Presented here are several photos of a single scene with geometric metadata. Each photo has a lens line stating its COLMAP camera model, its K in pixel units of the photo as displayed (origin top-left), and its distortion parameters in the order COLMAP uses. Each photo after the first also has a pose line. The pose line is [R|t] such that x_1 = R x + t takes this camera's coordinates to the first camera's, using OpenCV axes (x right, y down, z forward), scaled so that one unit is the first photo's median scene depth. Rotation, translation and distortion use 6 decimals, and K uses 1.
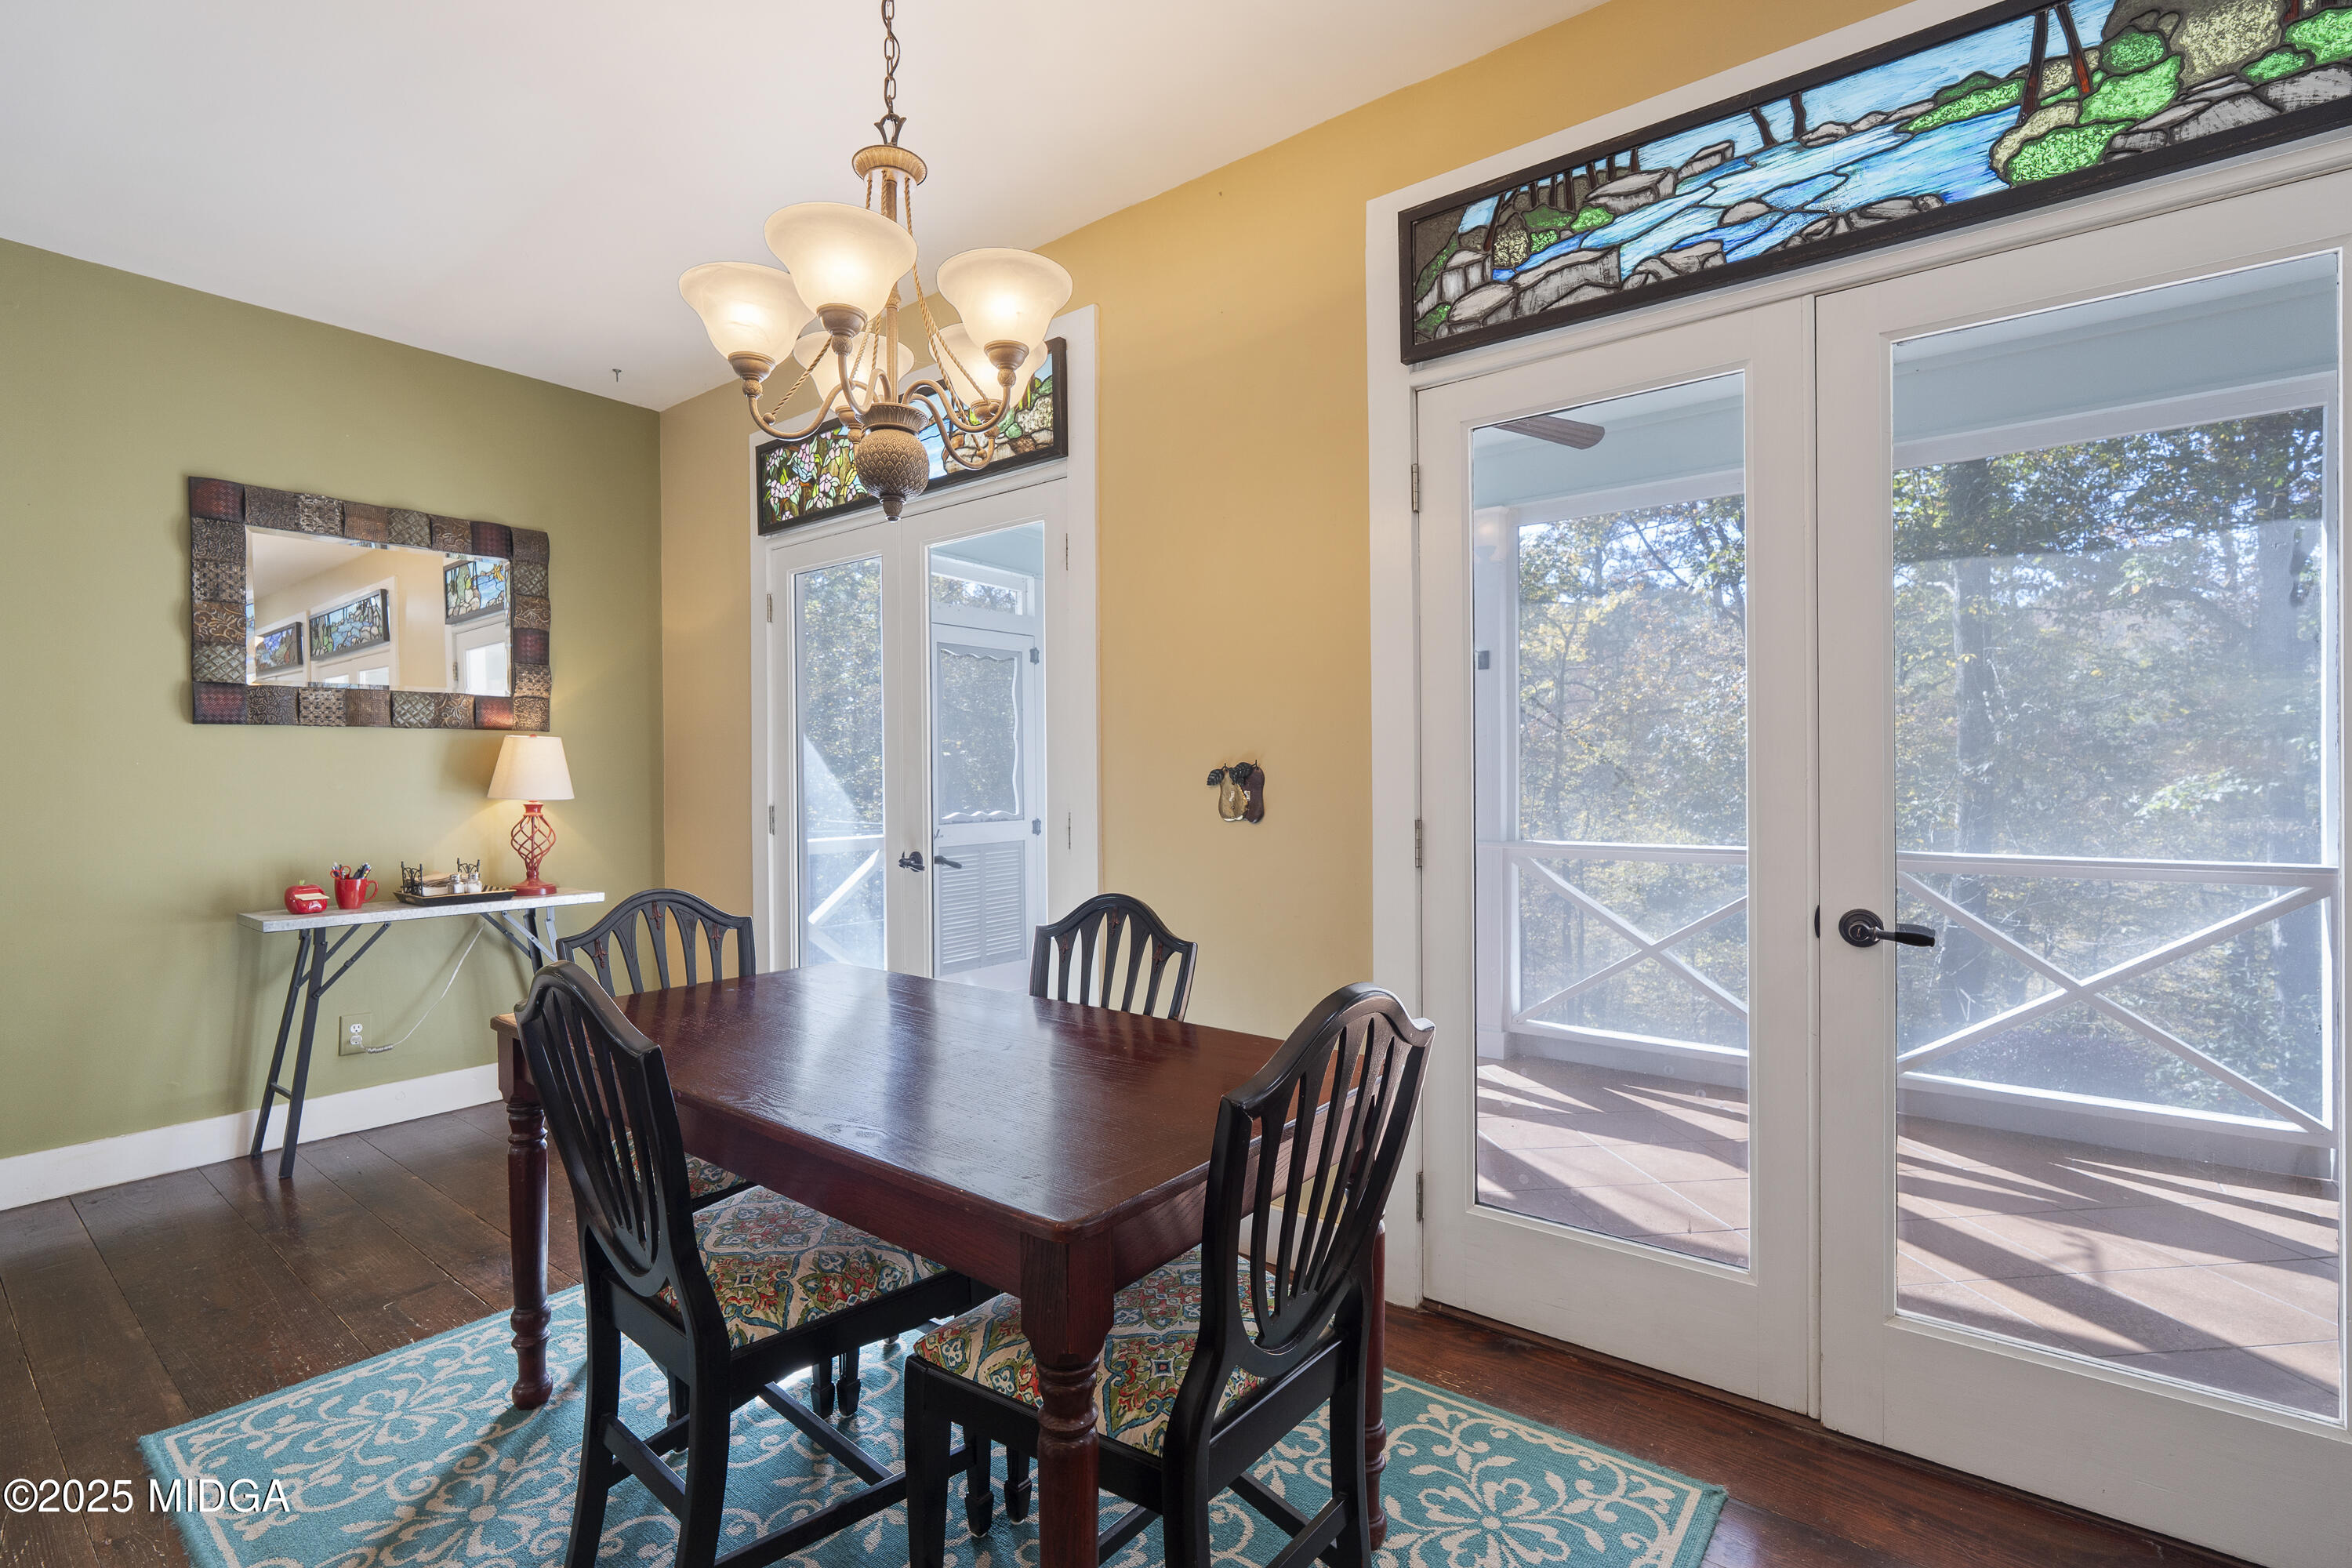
lens RADIAL K [[1043.7, 0, 1176.0], [0, 1043.7, 784.0], [0, 0, 1]] dist [-0.023450, 0.005807]
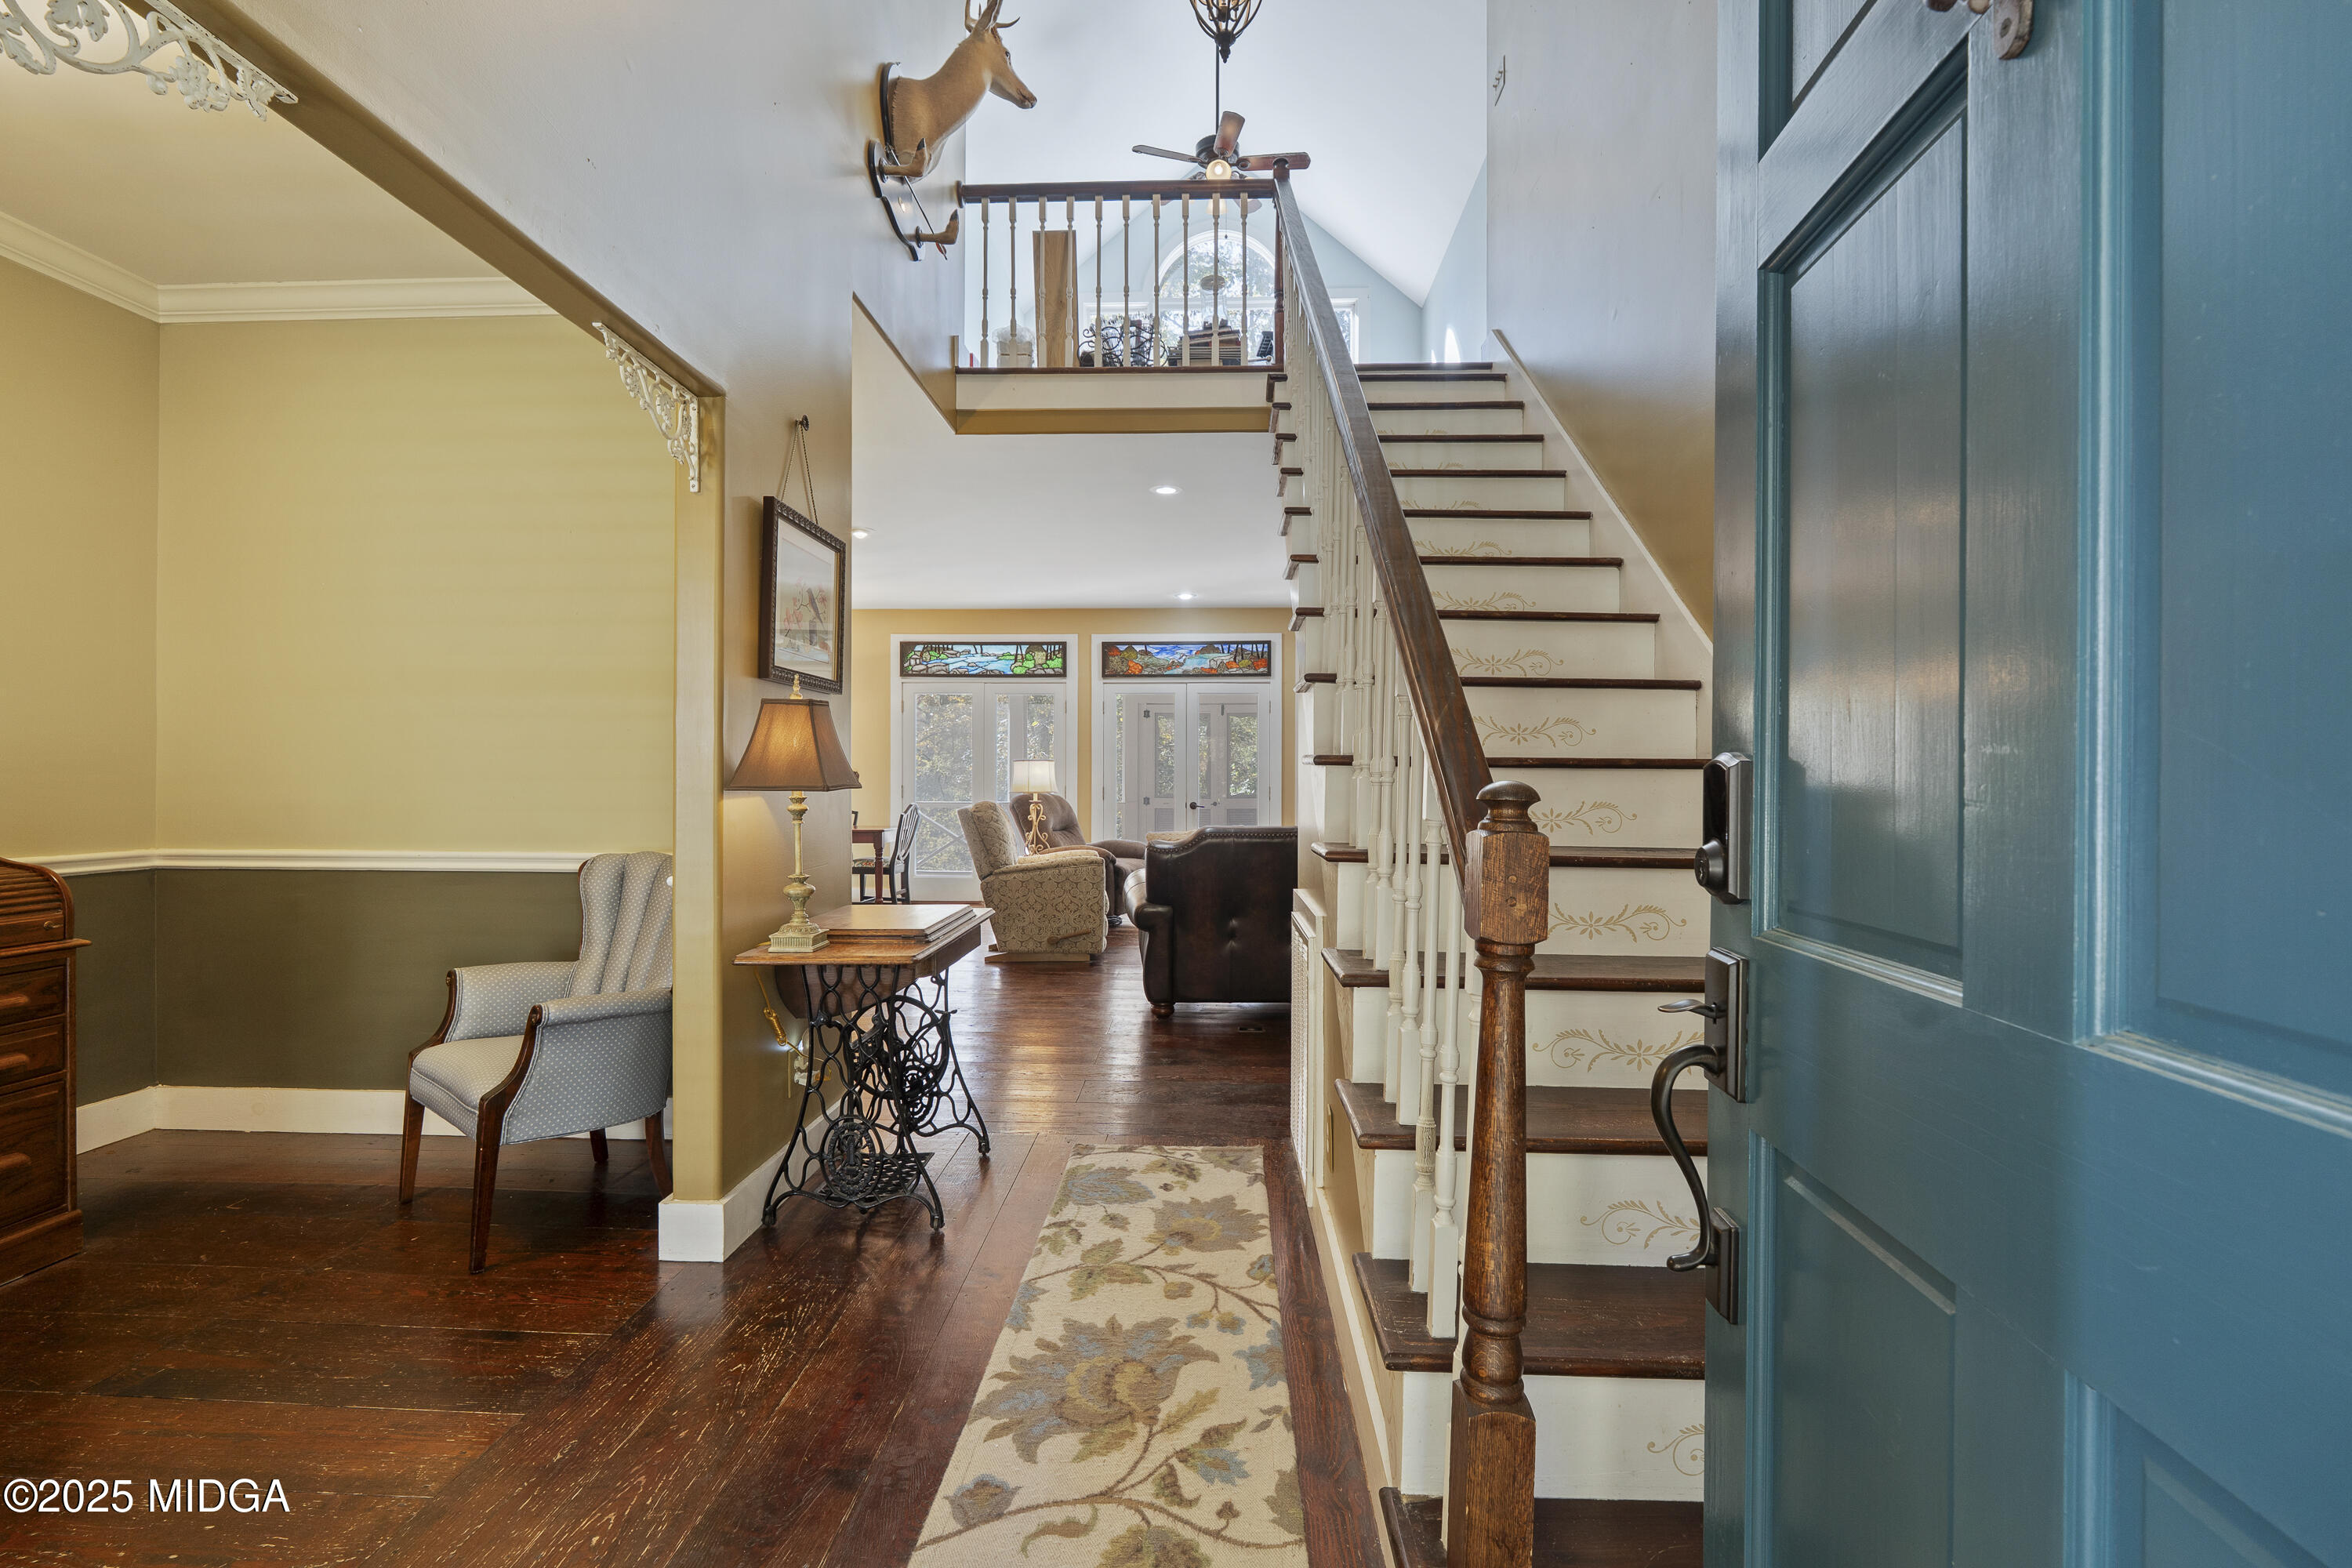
lens RADIAL K [[1043.7, 0, 1176.0], [0, 1043.7, 784.0], [0, 0, 1]] dist [-0.023450, 0.005807]
pose [[0.812395, 0.006982, 0.583066, -1.478922], [-0.007550, 0.999970, -0.001455, 0.032431], [-0.583059, -0.003220, 0.812423, -3.425992]]
